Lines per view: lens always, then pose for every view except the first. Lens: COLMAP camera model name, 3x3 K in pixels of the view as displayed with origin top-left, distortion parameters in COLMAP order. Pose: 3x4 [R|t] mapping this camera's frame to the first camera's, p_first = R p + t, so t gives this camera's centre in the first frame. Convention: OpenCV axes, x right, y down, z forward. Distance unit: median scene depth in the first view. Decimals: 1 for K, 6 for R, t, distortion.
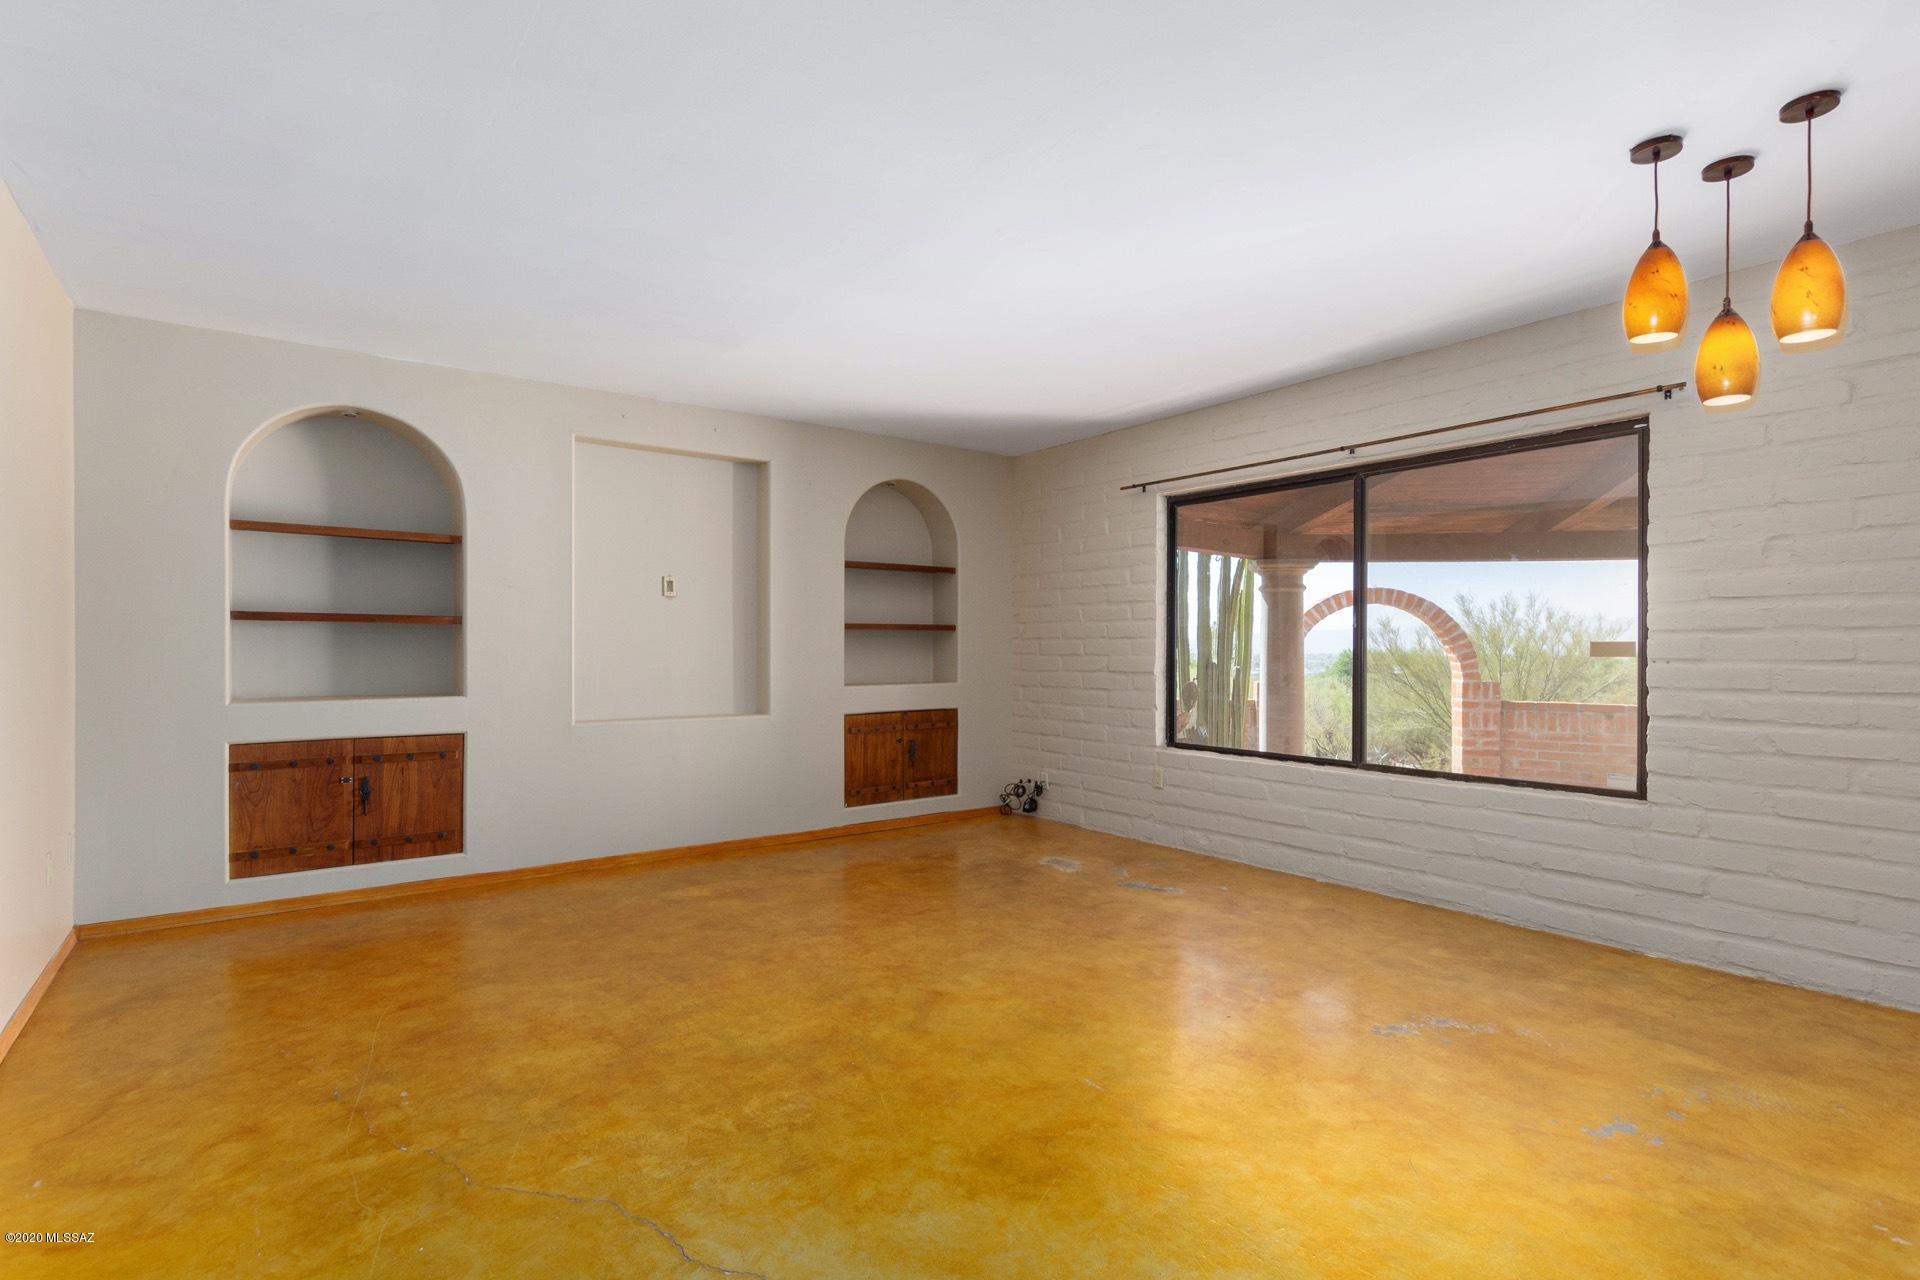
lens RADIAL K [[913.9, 0, 959.2], [0, 913.9, 651.4], [0, 0, 1]] dist [0.017089, -0.009551]
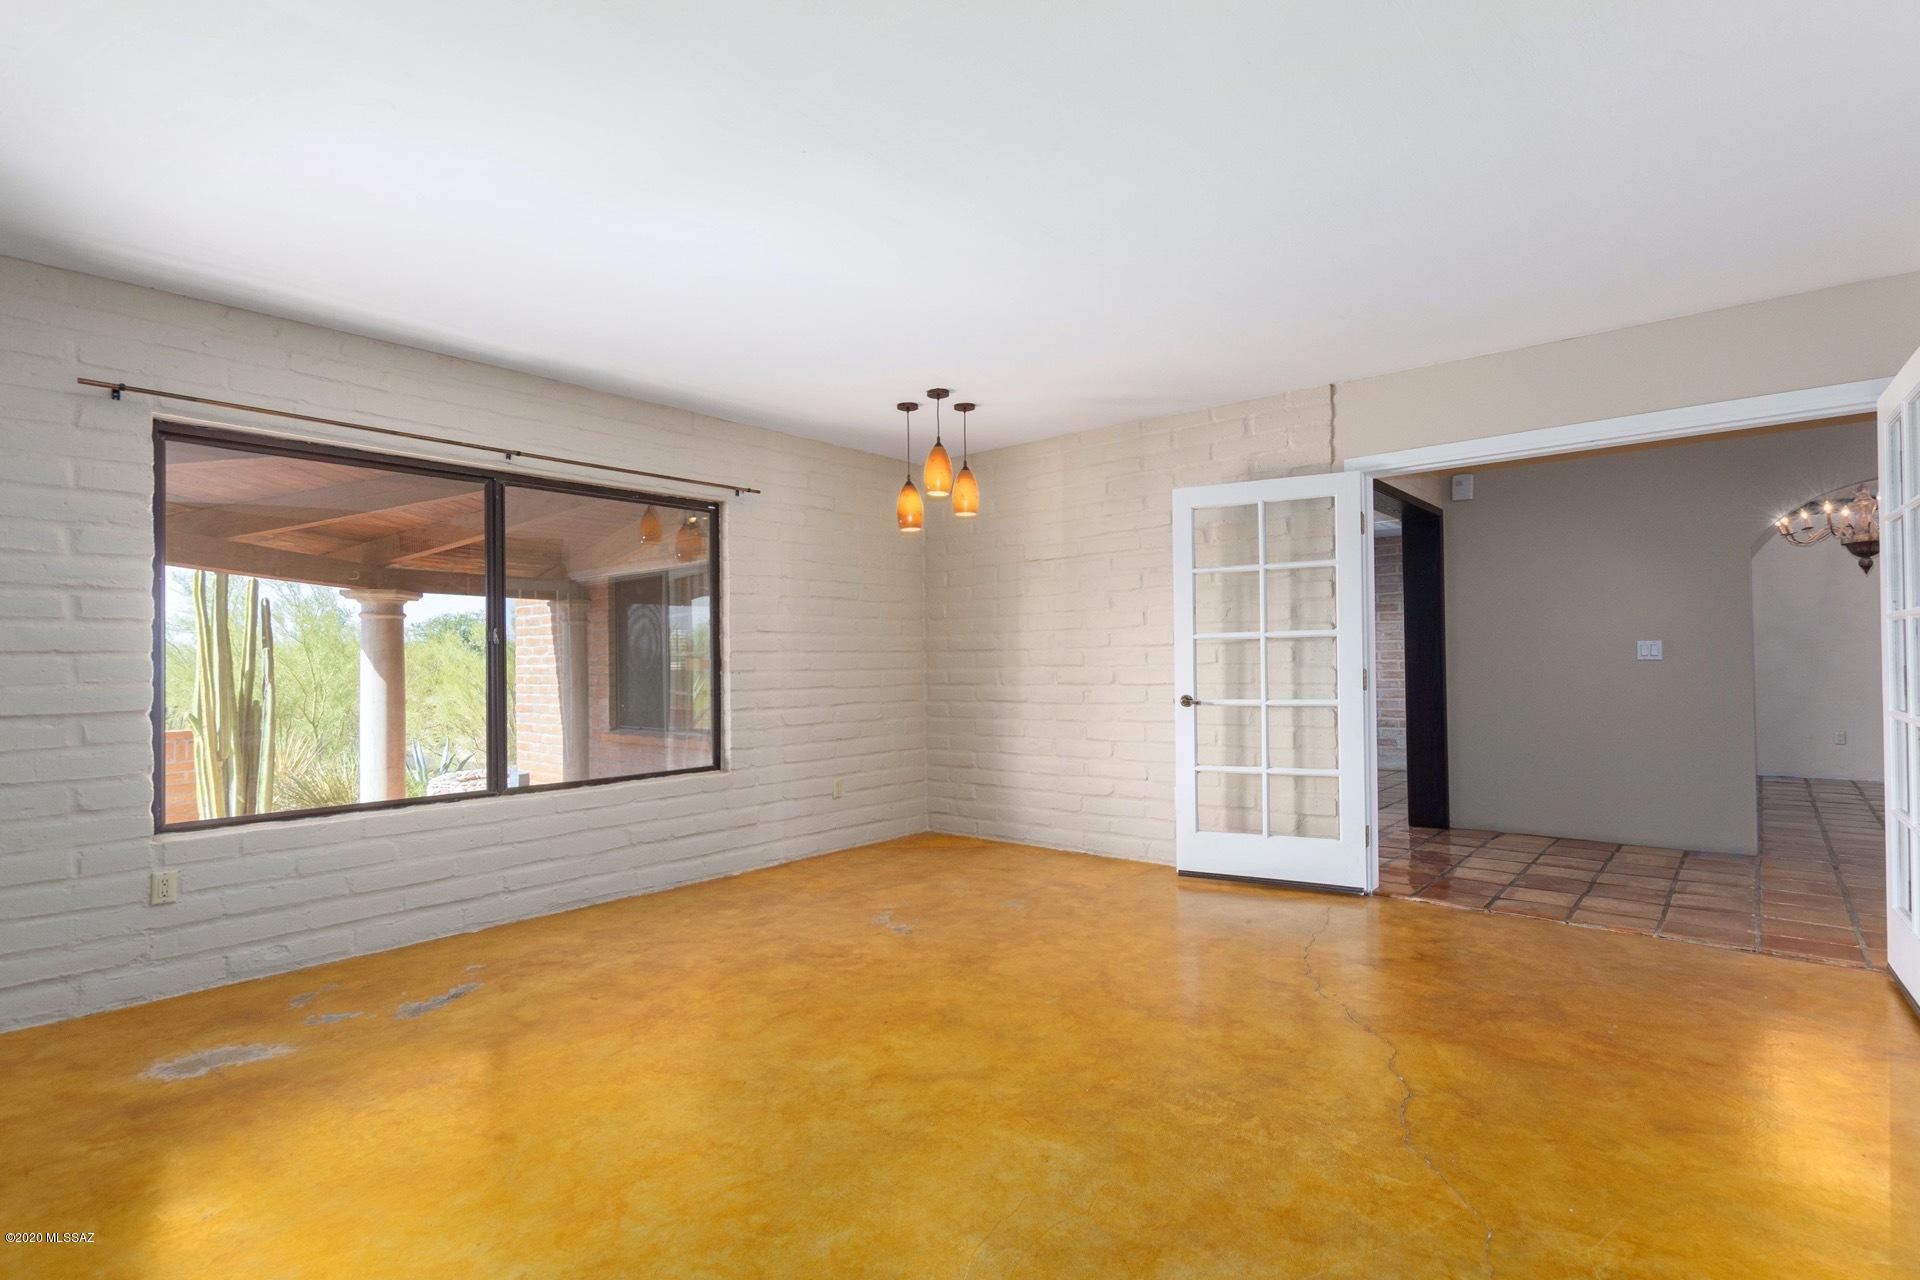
lens RADIAL K [[913.9, 0, 959.2], [0, 913.9, 651.4], [0, 0, 1]] dist [0.017089, -0.009551]
pose [[-0.208303, 0.012509, 0.977984, -0.846388], [0.014822, 0.999844, -0.009632, -0.003760], [-0.977952, 0.012490, -0.208456, 1.083340]]
